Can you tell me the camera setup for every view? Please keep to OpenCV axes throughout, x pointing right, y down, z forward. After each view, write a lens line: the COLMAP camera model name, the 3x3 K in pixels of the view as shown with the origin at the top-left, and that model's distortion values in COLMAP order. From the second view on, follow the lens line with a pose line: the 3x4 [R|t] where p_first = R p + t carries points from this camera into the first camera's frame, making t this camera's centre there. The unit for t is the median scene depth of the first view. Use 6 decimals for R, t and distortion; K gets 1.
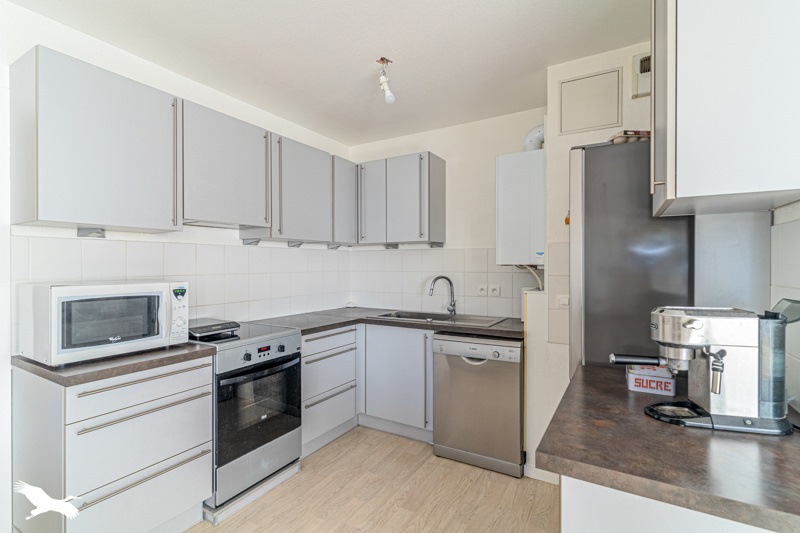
lens RADIAL K [[379.6, 0, 394.1], [0, 379.6, 263.6], [0, 0, 1]] dist [-0.001317, 0.000171]
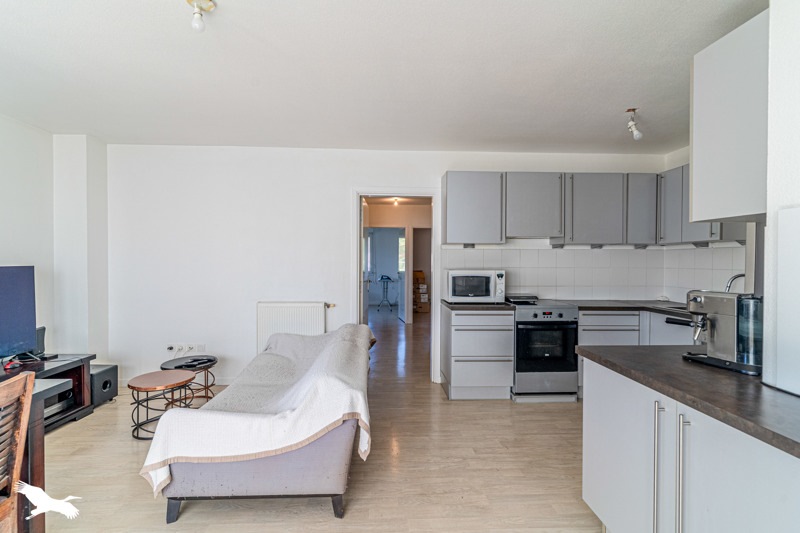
lens RADIAL K [[379.6, 0, 394.1], [0, 379.6, 263.6], [0, 0, 1]] dist [-0.001317, 0.000171]
pose [[0.560709, 0.007577, -0.827978, 0.674265], [-0.002684, 0.999970, 0.007333, 0.000936], [0.828009, -0.001889, 0.560712, -0.489023]]
